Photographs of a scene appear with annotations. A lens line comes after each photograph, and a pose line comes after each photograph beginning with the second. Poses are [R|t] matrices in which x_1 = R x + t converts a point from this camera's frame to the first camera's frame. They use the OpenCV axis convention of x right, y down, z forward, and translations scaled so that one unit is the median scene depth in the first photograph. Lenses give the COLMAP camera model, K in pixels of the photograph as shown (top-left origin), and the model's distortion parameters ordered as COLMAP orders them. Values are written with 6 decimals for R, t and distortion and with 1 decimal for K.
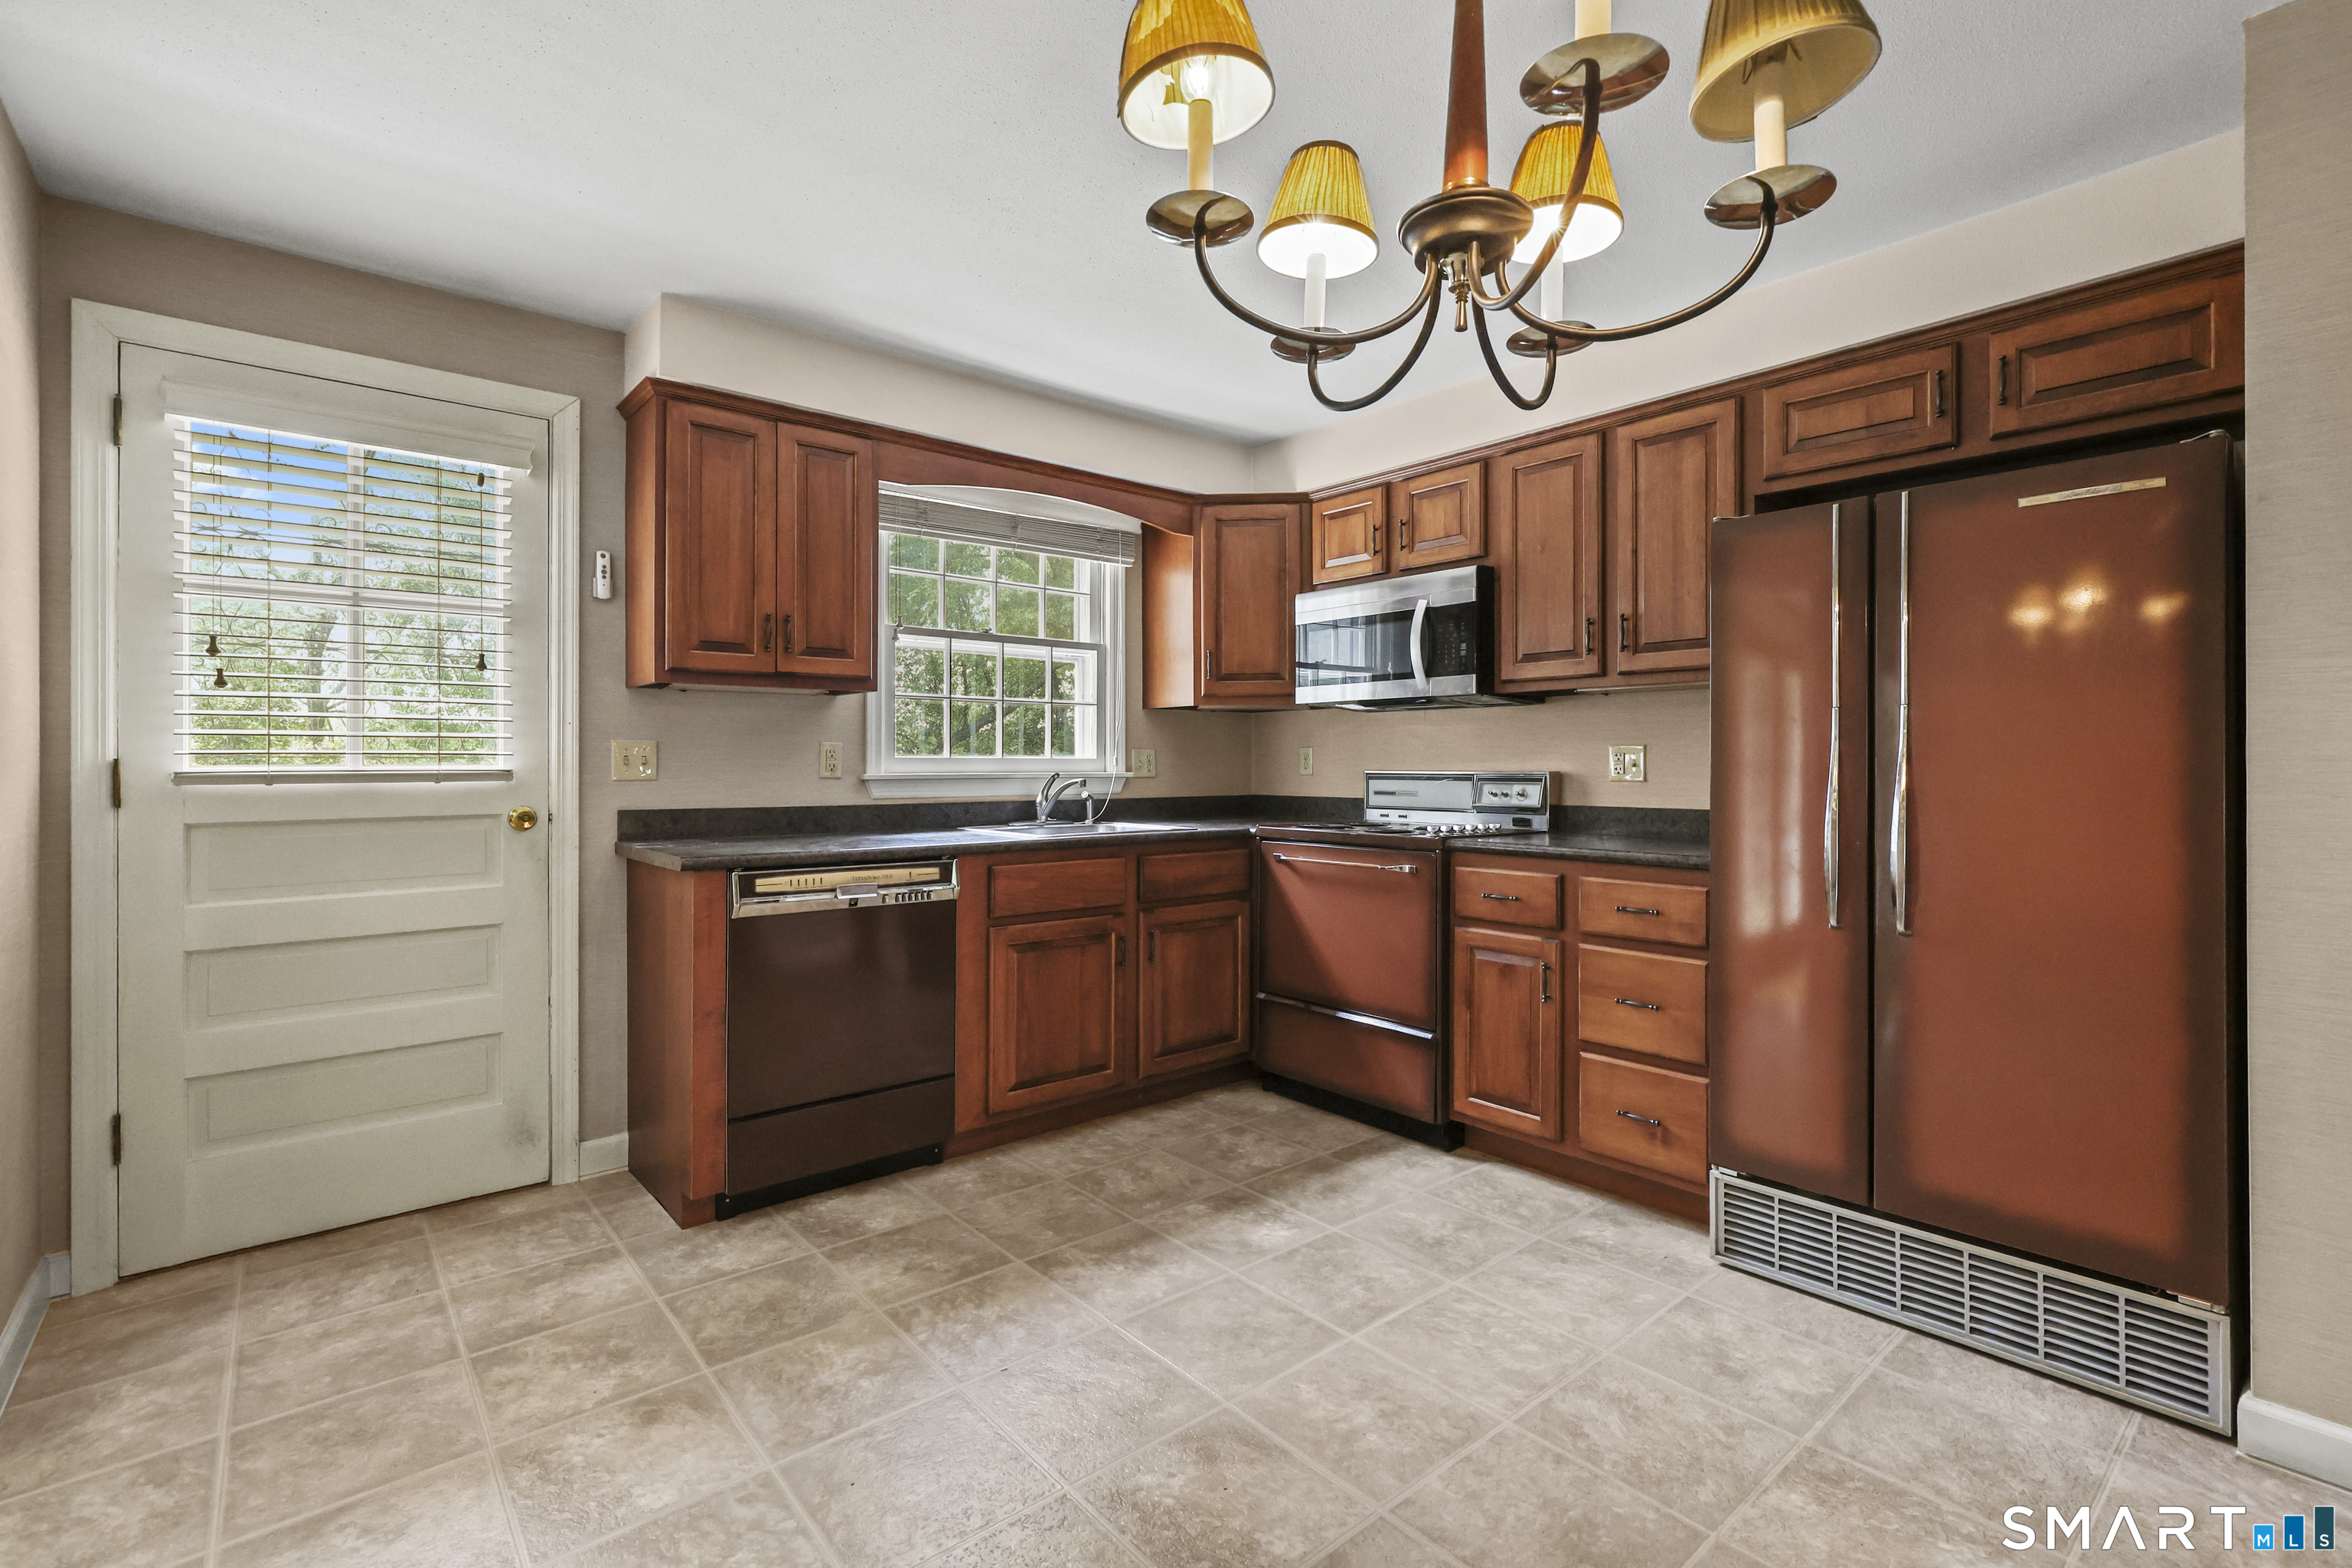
lens RADIAL K [[1061.4, 0, 1195.8], [0, 1061.4, 763.6], [0, 0, 1]] dist [0.004660, 0.000691]
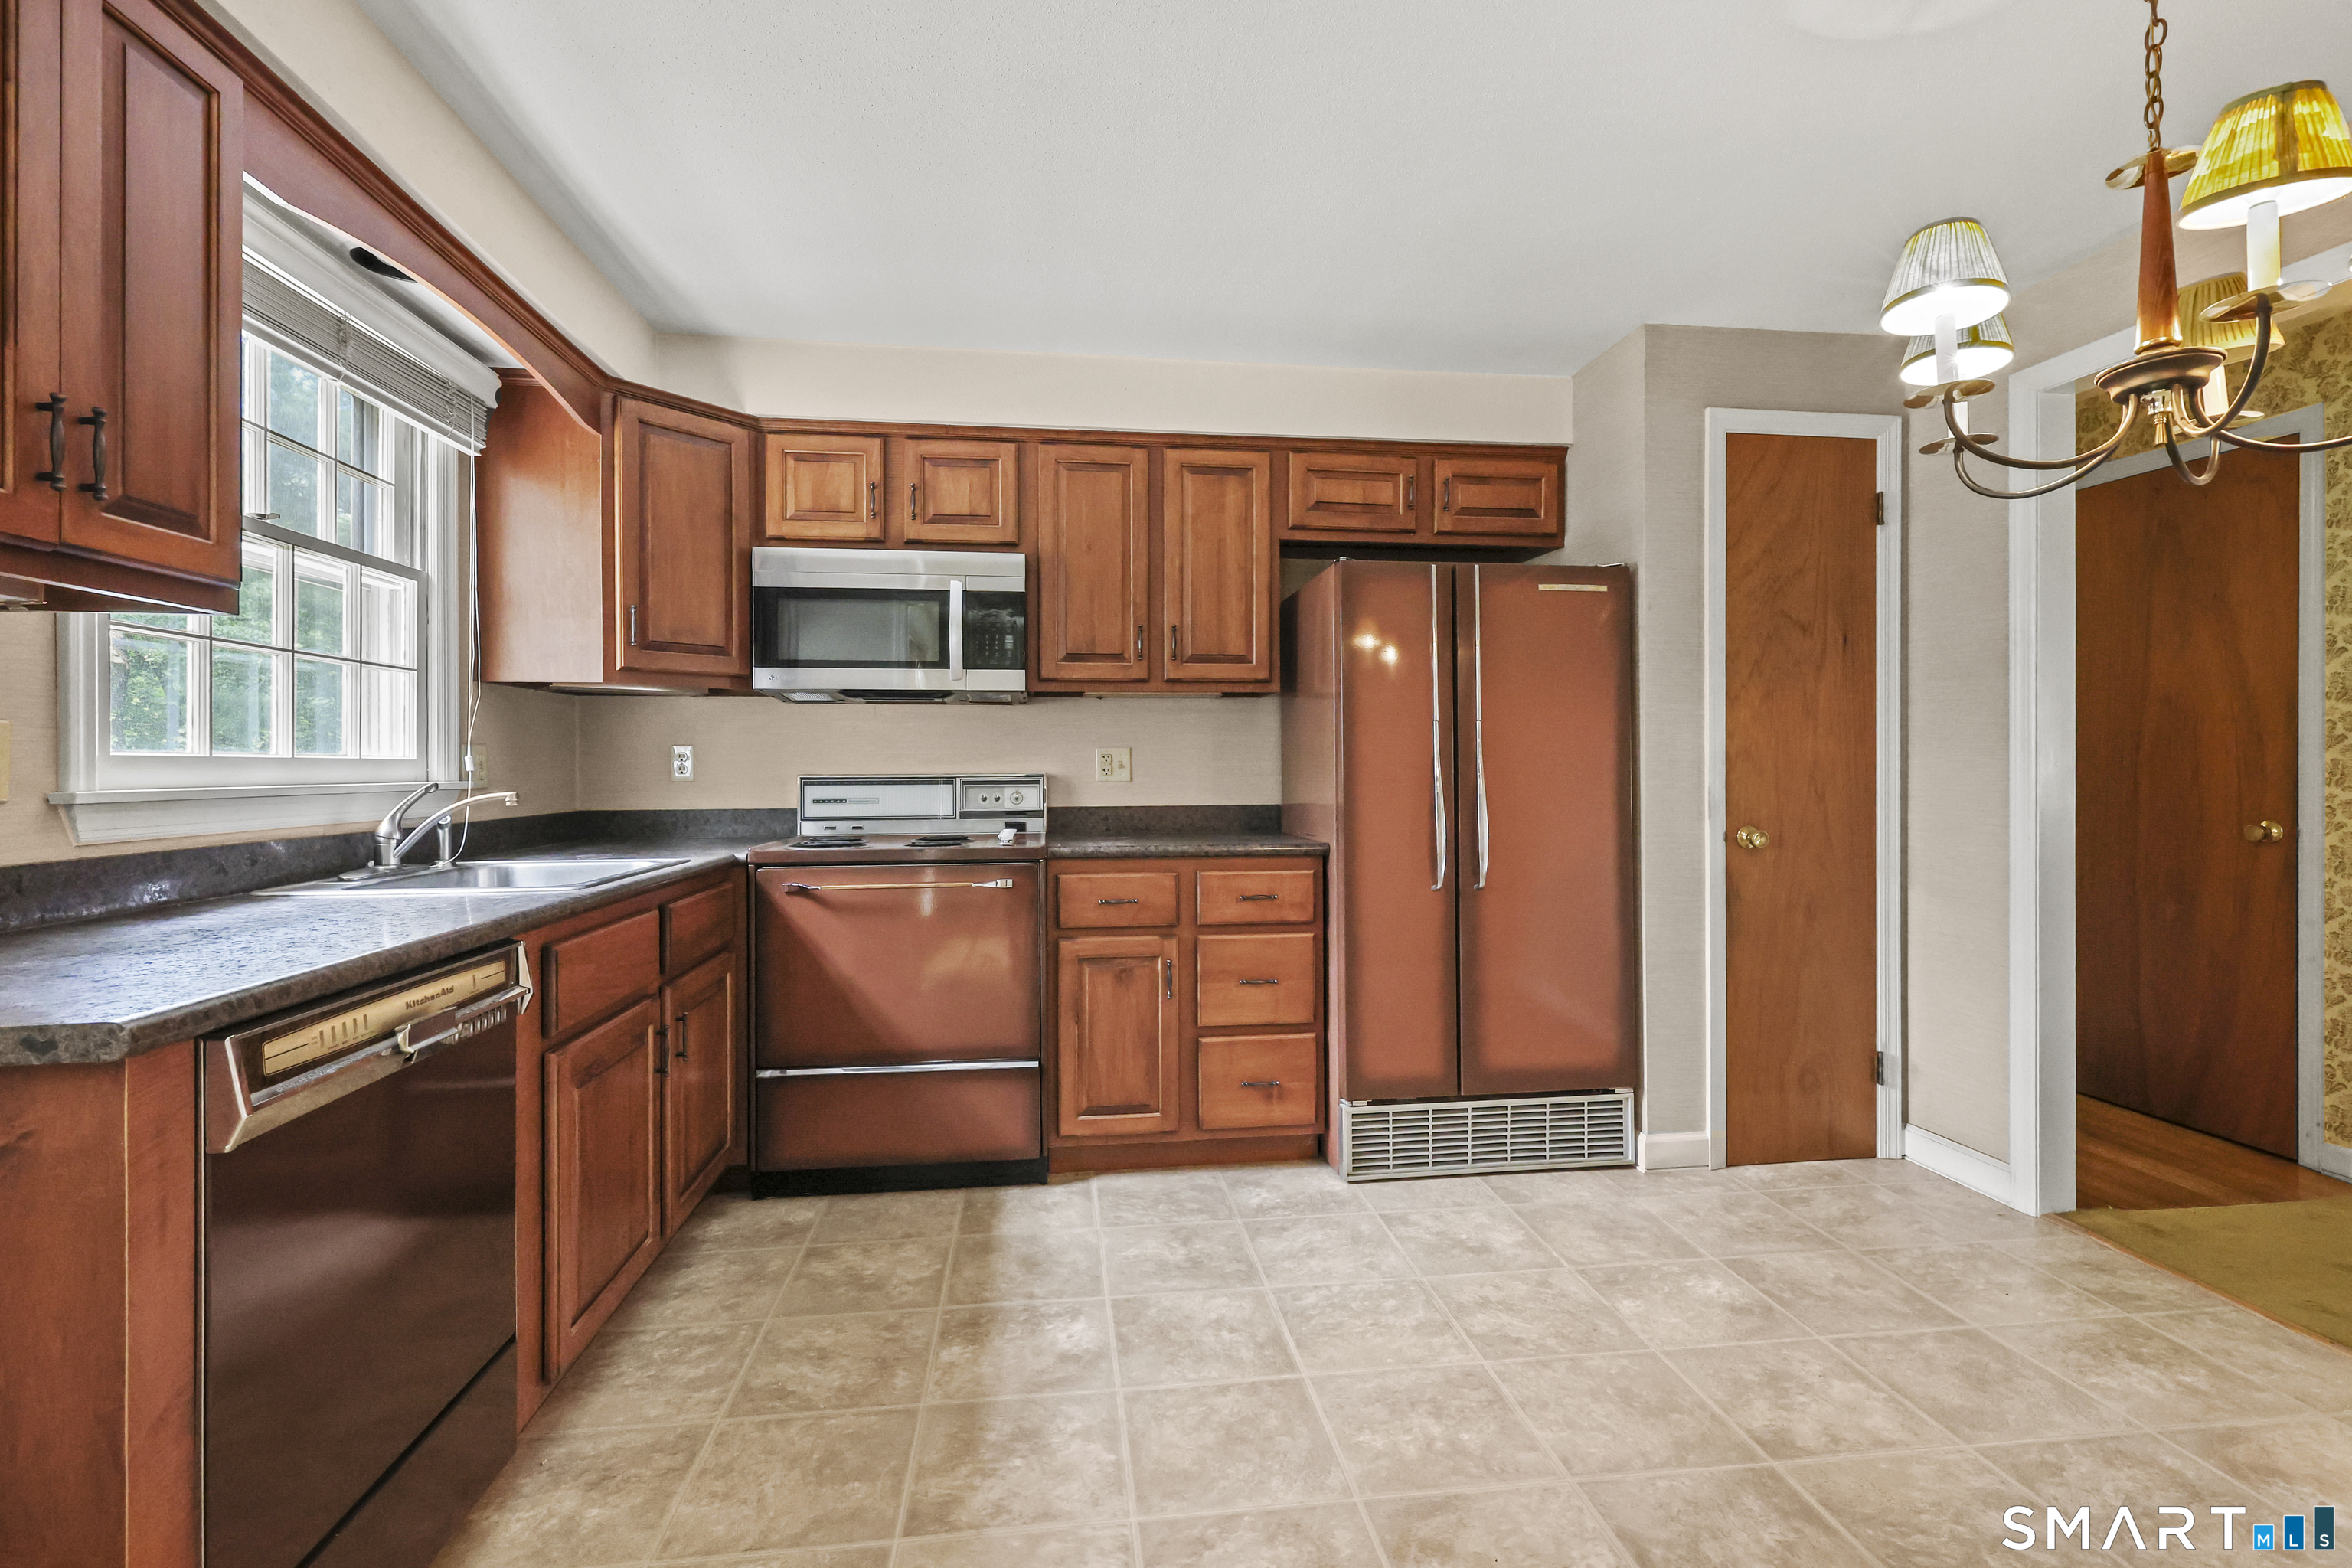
lens RADIAL K [[1061.4, 0, 1192.5], [0, 1061.4, 771.8], [0, 0, 1]] dist [0.004660, 0.000691]
pose [[0.547120, -0.007099, 0.837024, -0.508797], [0.003707, 0.999975, 0.006058, 0.000556], [-0.837046, -0.000212, 0.547132, 0.420413]]
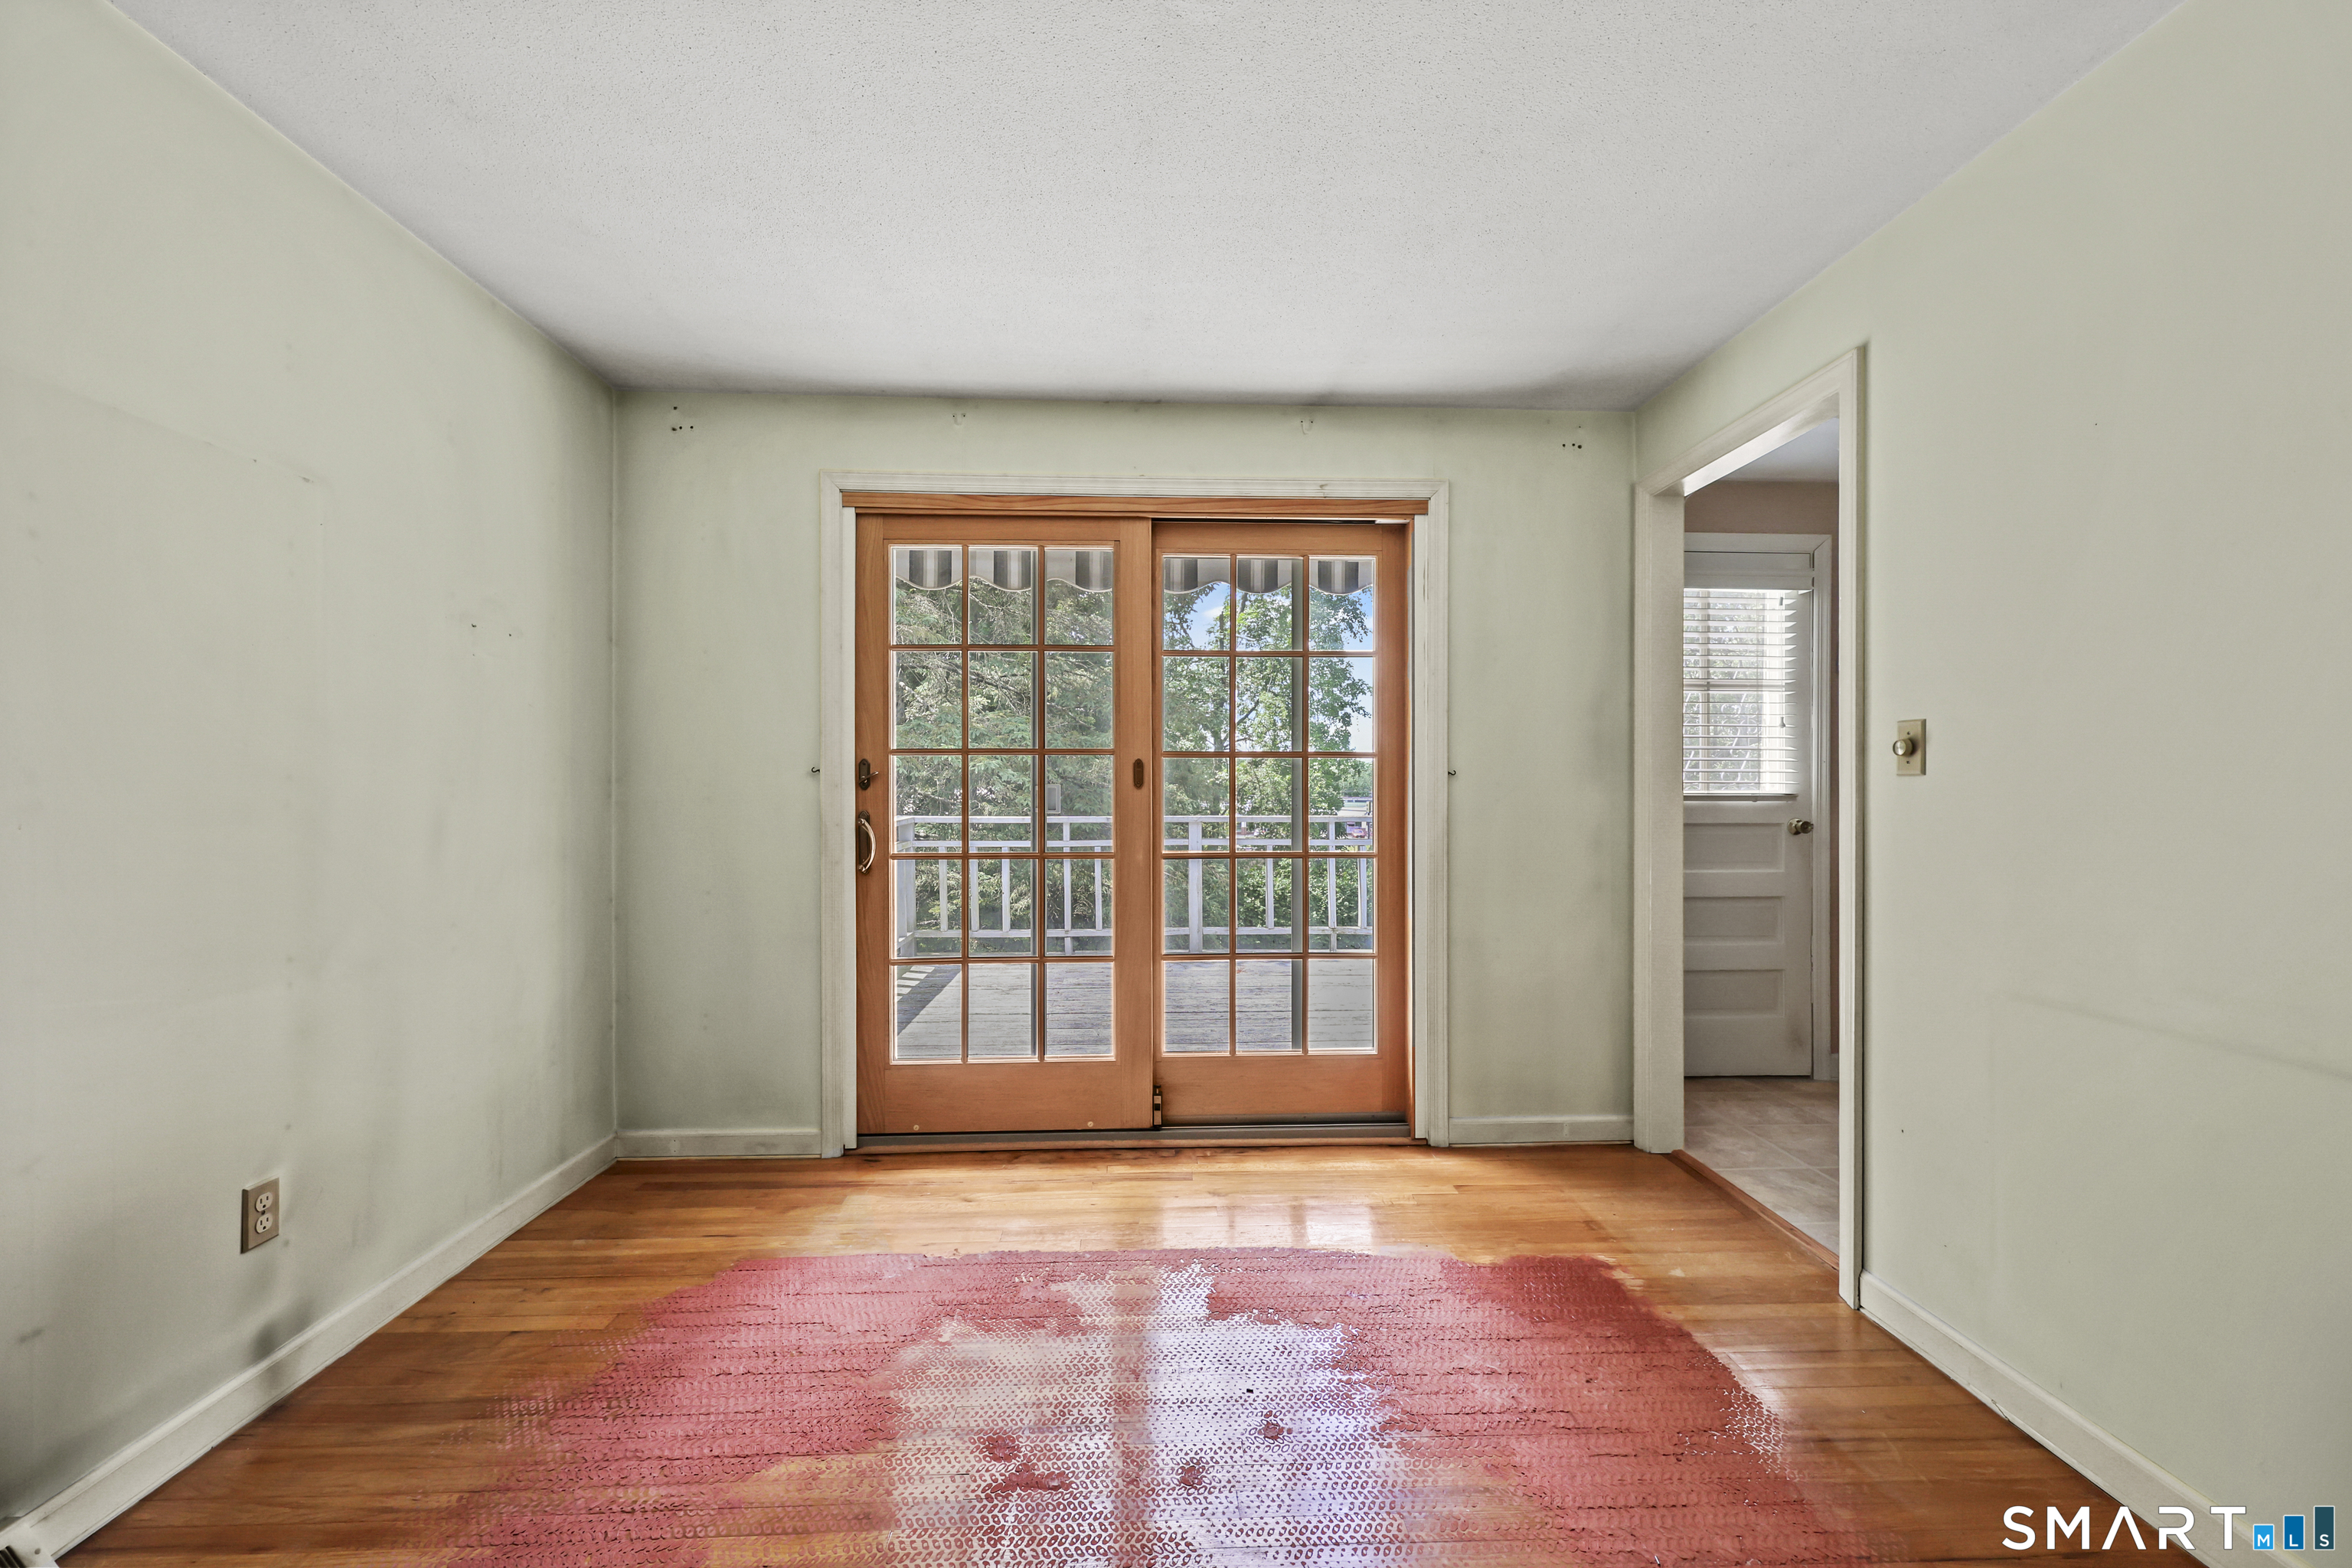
lens RADIAL K [[958.8, 0, 1179.8], [0, 958.8, 795.0], [0, 0, 1]] dist [-0.003337, 0.000928]
pose [[0.789612, 0.007140, -0.613565, -0.479358], [-0.005800, 0.999974, 0.004173, 0.006527], [0.613580, 0.000264, 0.789633, -0.558916]]
